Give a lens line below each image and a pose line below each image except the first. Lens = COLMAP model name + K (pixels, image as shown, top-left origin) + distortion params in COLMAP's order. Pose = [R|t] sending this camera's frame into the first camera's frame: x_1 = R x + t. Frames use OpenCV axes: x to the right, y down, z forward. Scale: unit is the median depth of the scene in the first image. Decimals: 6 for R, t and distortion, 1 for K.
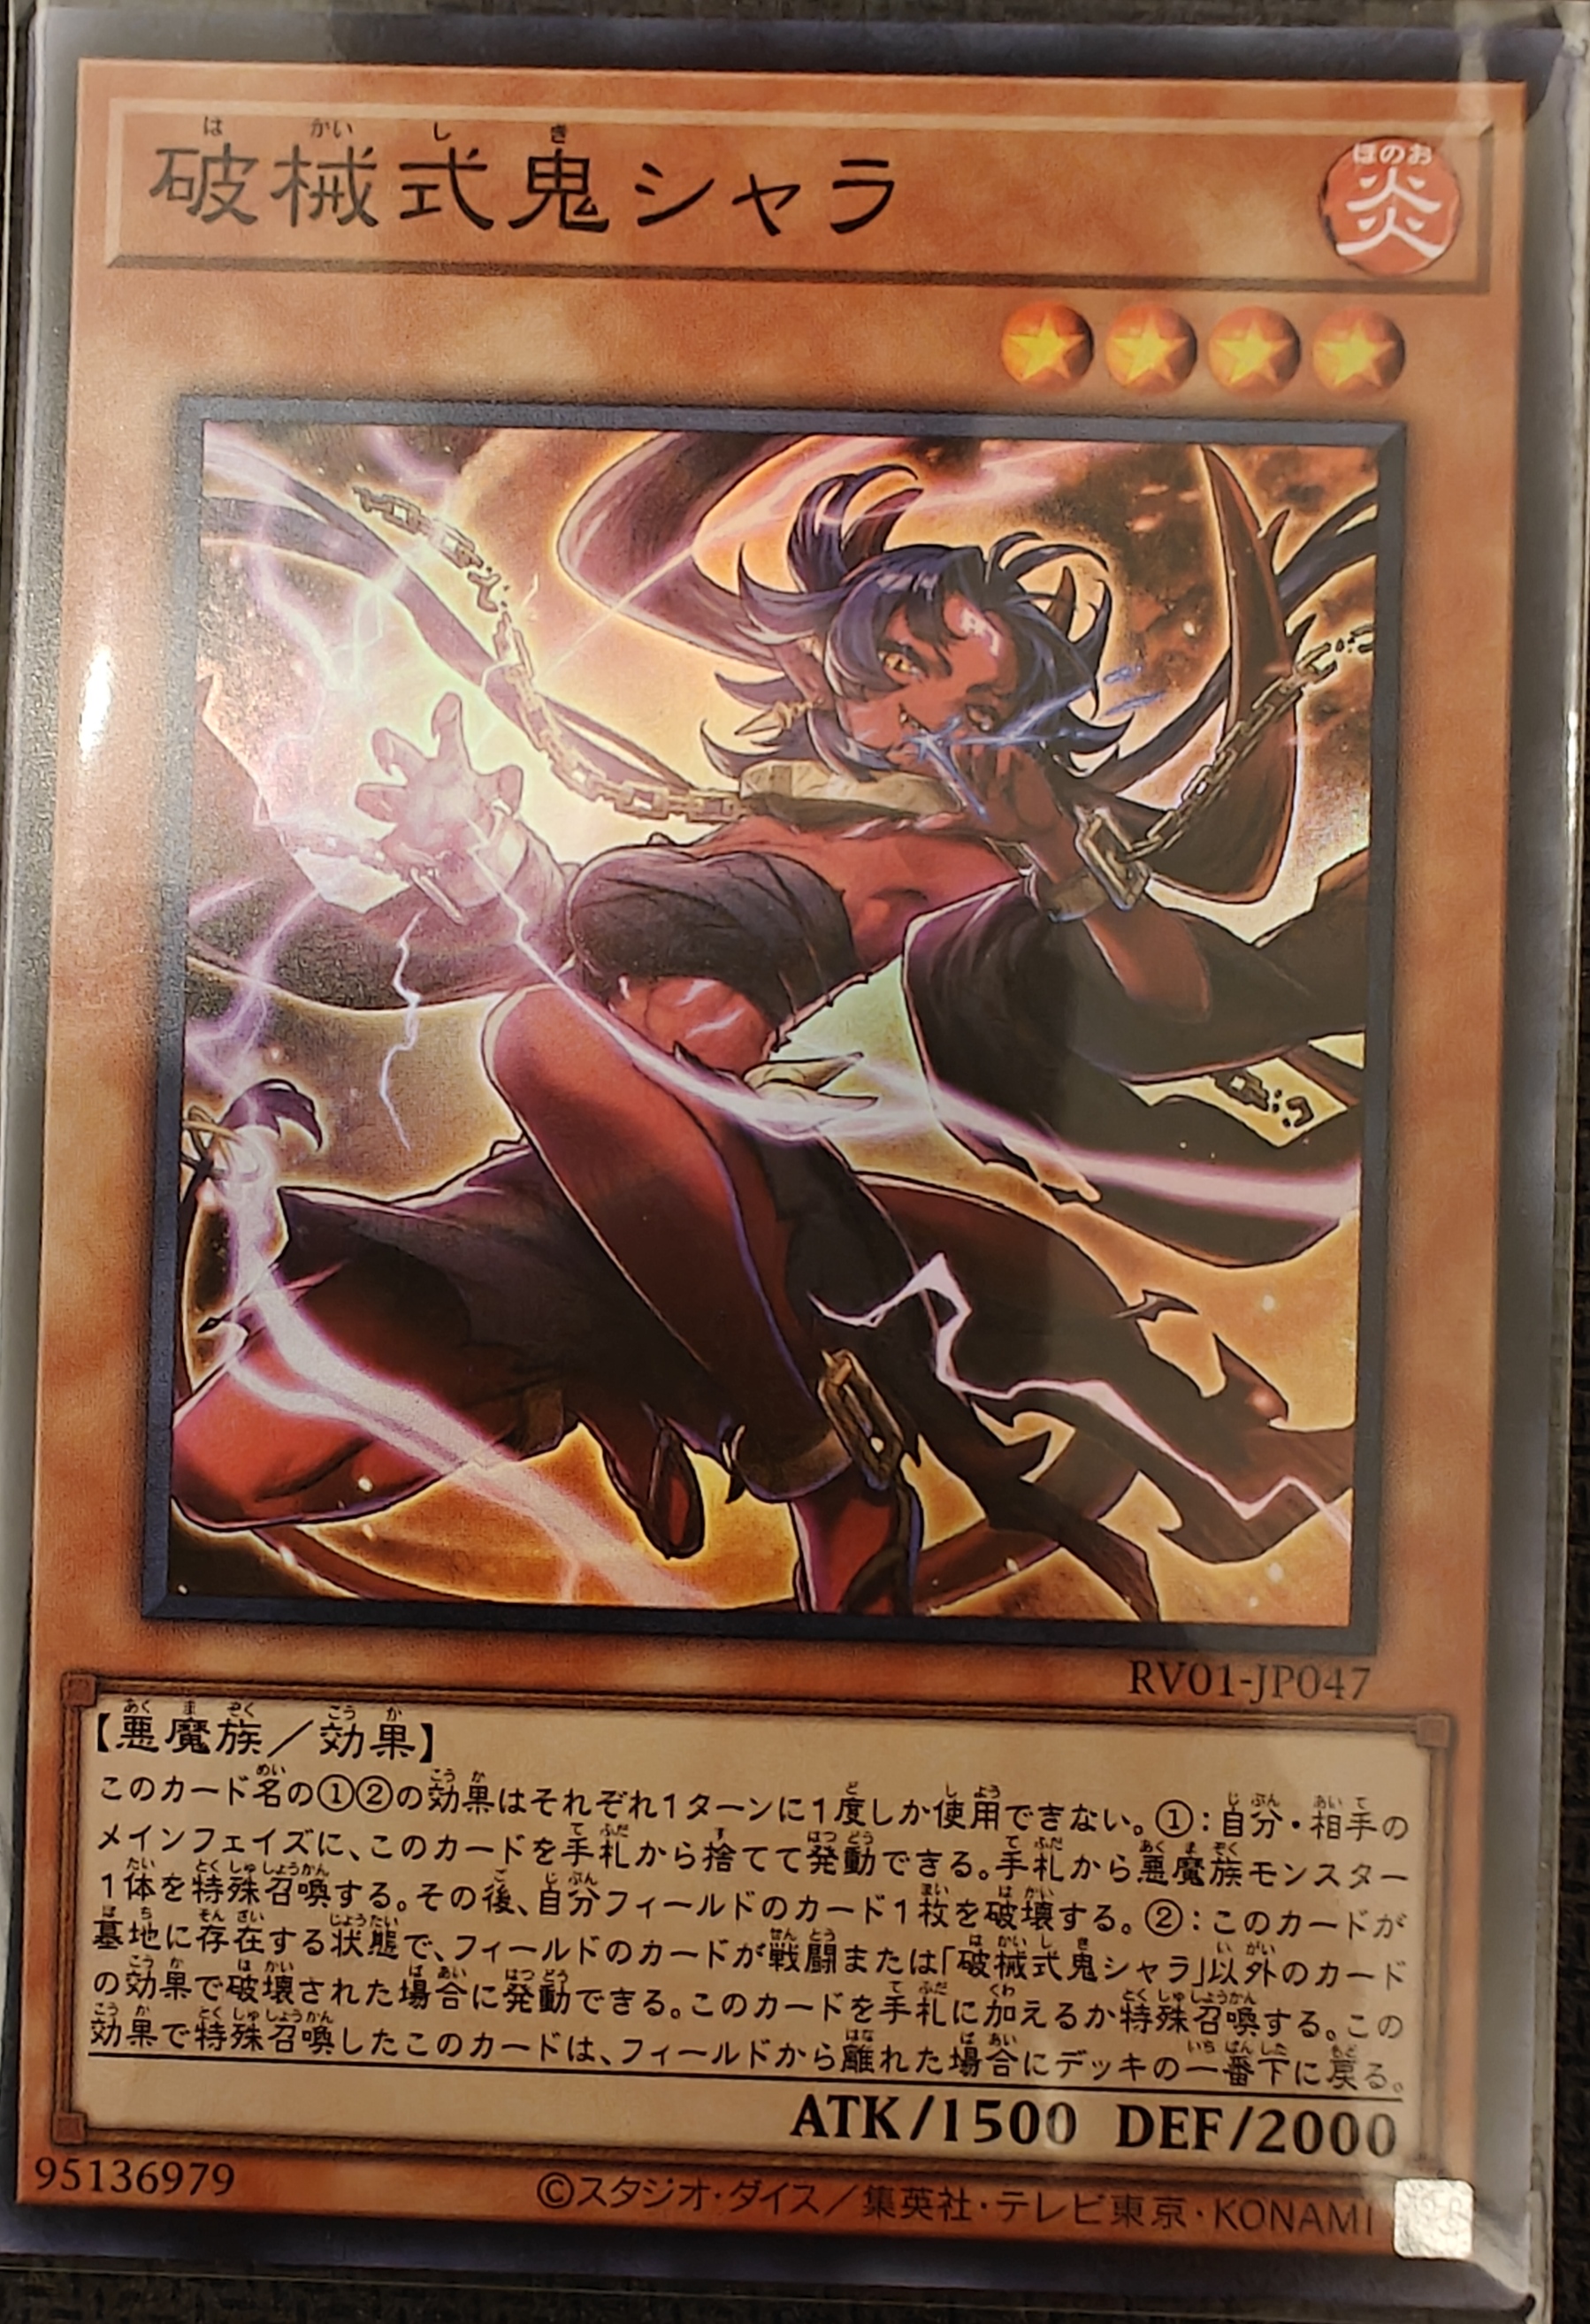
lens RADIAL K [[1617.1, 0, 781.3], [0, 1617.1, 1147.8], [0, 0, 1]] dist [-0.003138, 0.002987]
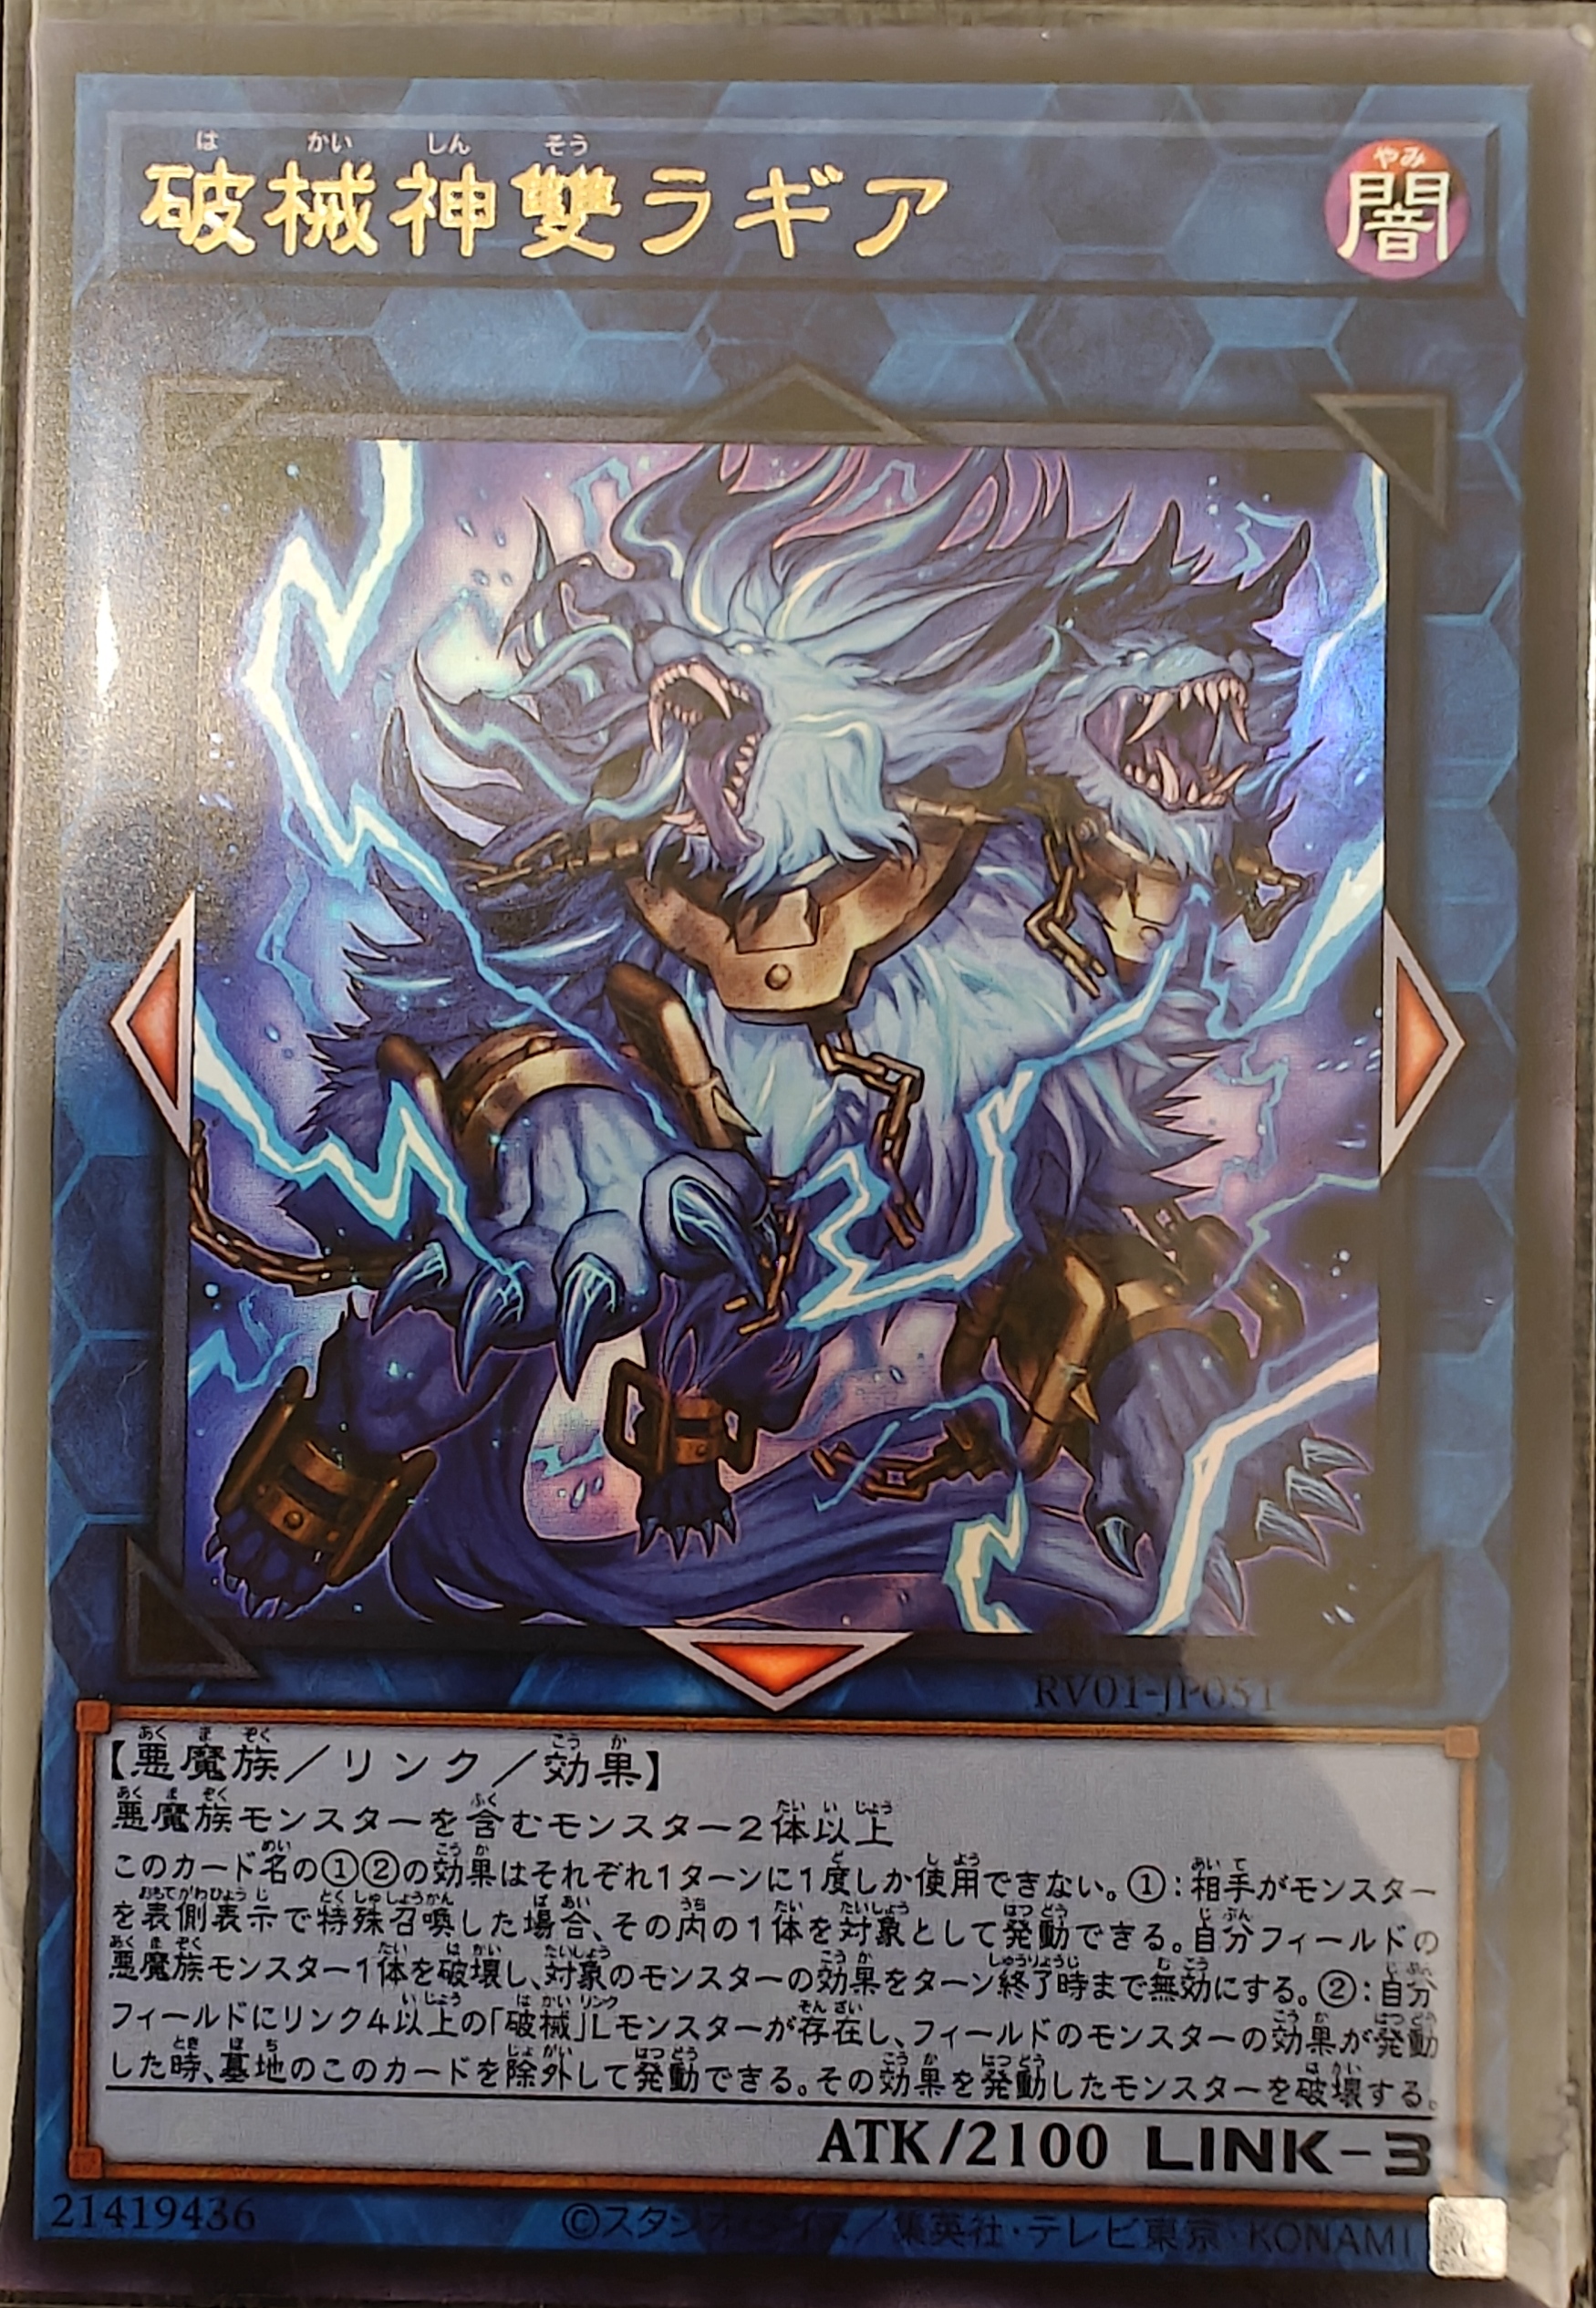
lens RADIAL K [[1605.8, 0, 364.1], [0, 1605.8, 1144.3], [0, 0, 1]] dist [-0.003138, 0.002987]
pose [[0.999919, -0.012651, -0.001111, -0.263623], [0.012637, 0.999854, -0.011505, -0.002302], [0.001257, 0.011490, 0.999933, 0.012639]]
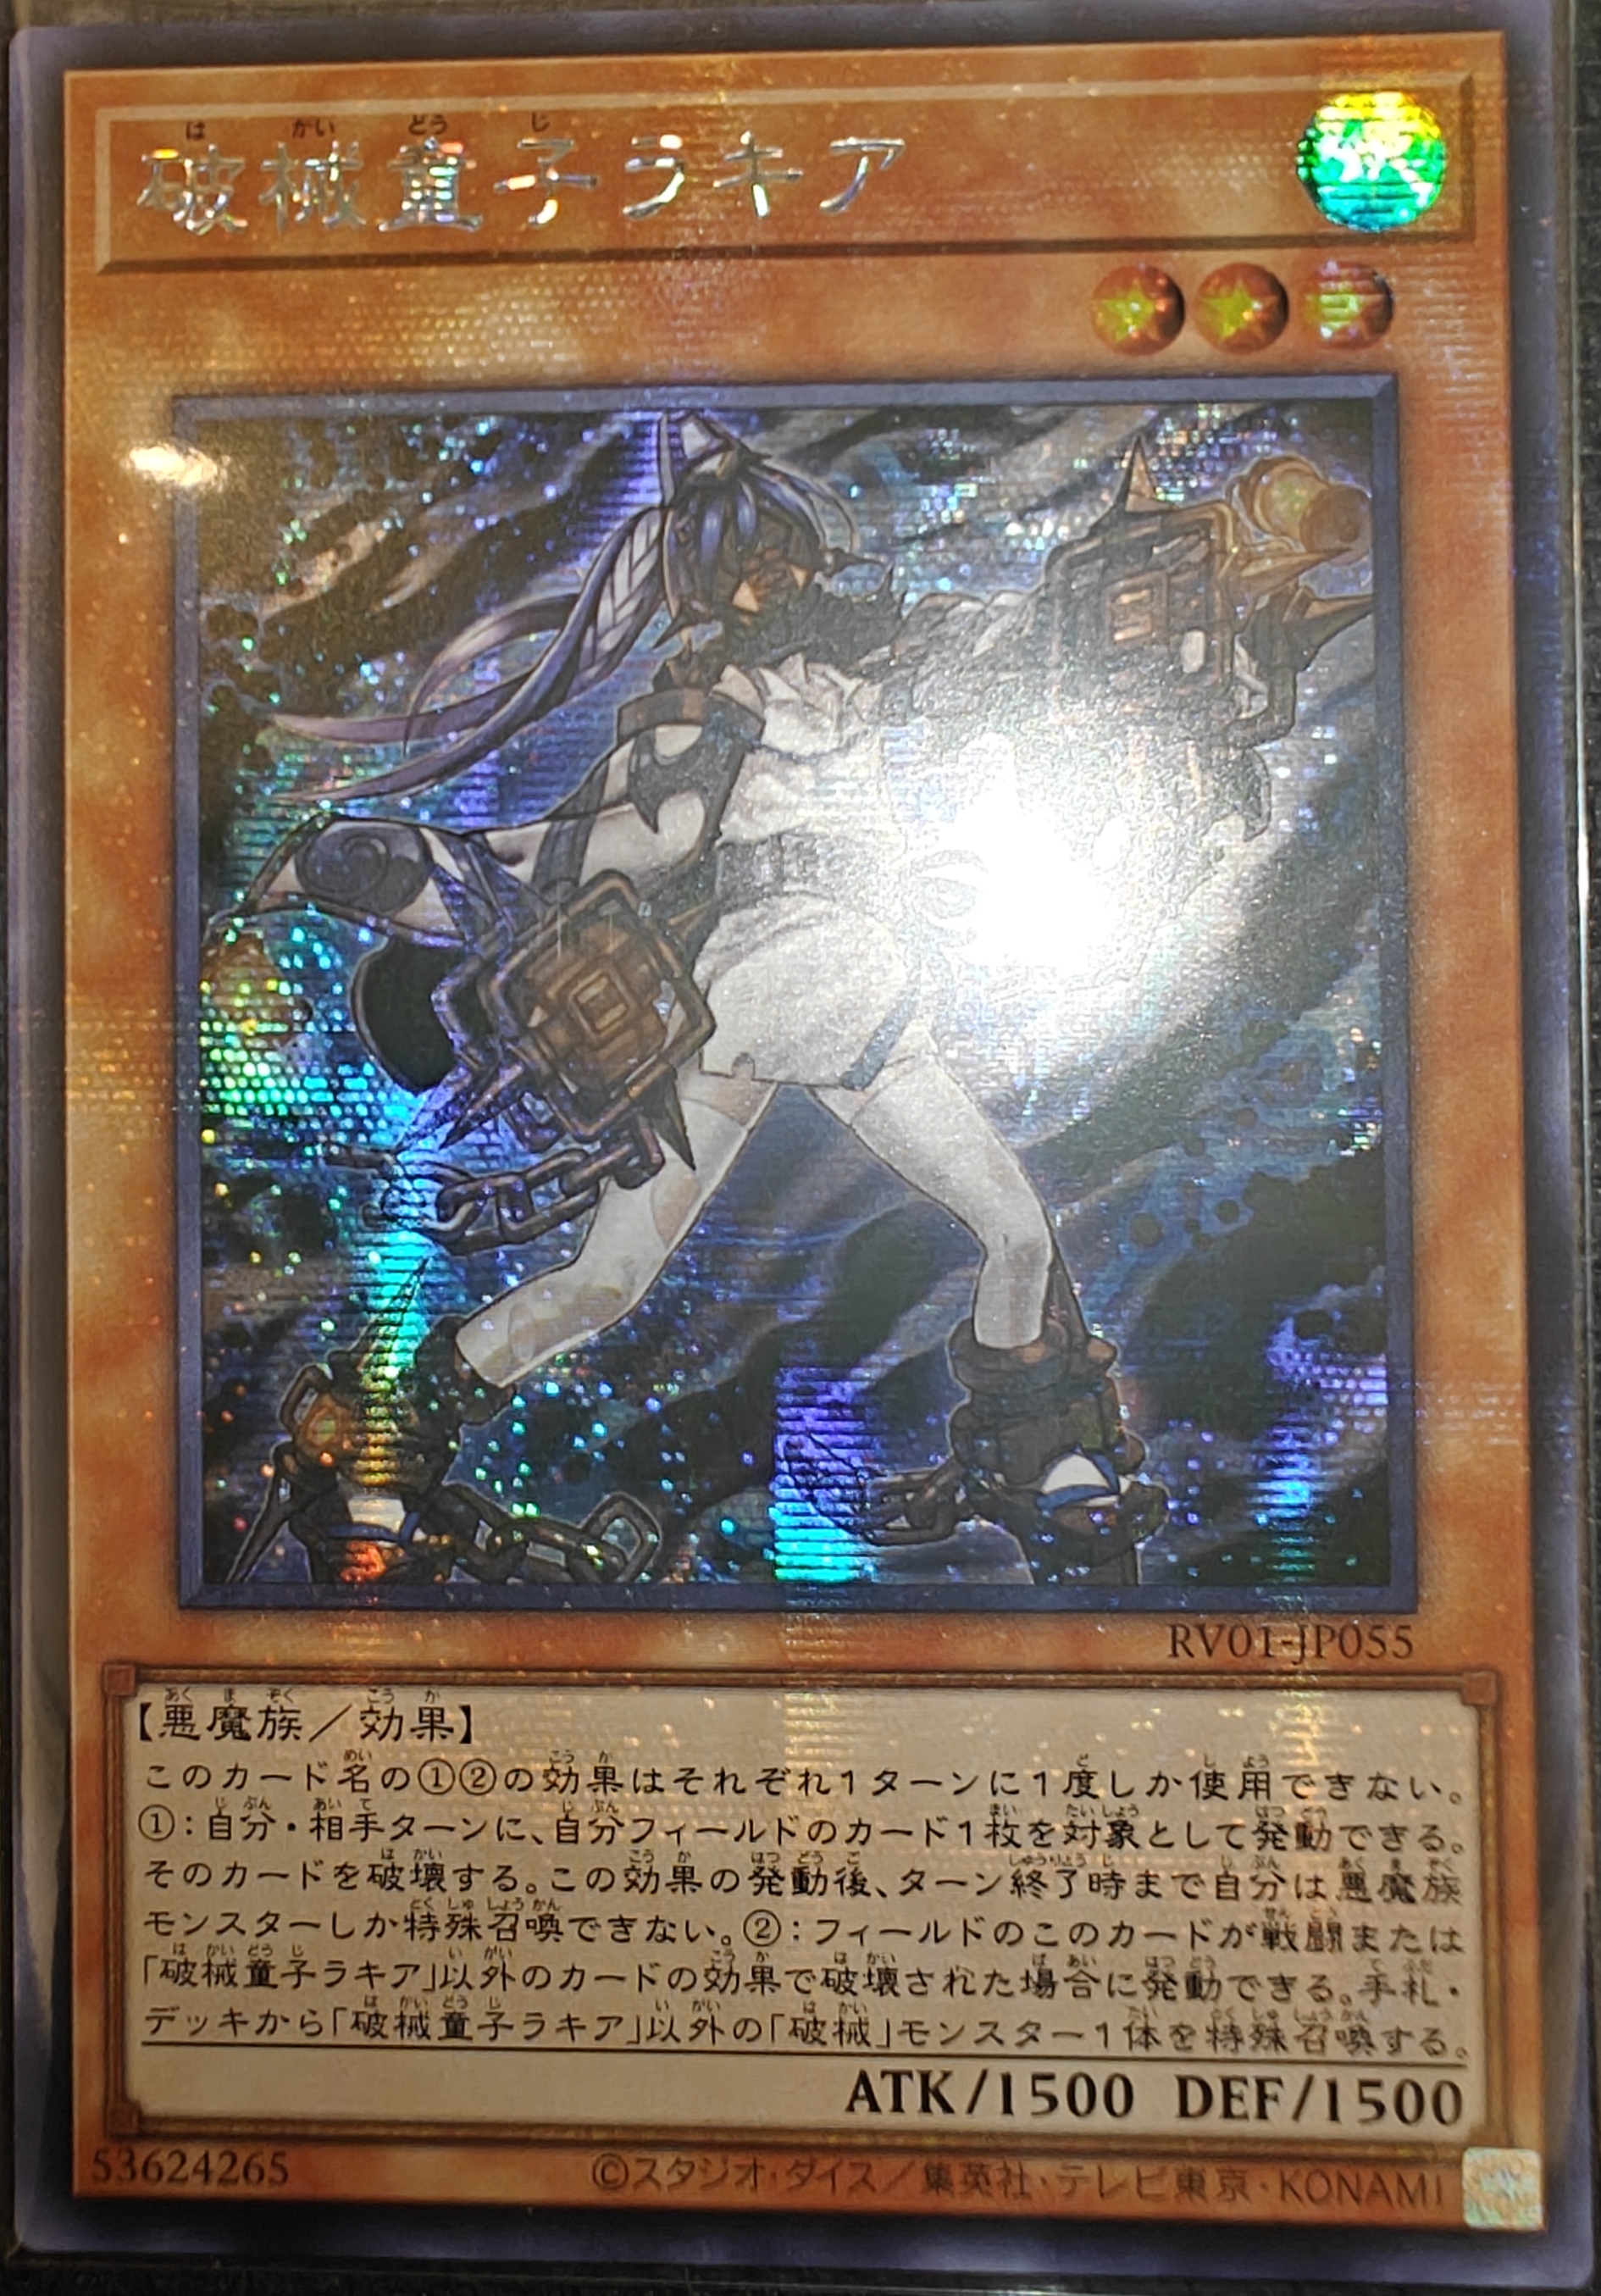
lens RADIAL K [[1618.8, 0, 871.6], [0, 1618.8, 1097.5], [0, 0, 1]] dist [-0.000526, 0.001675]
pose [[0.999267, -0.031846, -0.021254, 0.064000], [0.031573, 0.999416, -0.013058, 0.001594], [0.021658, 0.012377, 0.999689, -0.001128]]
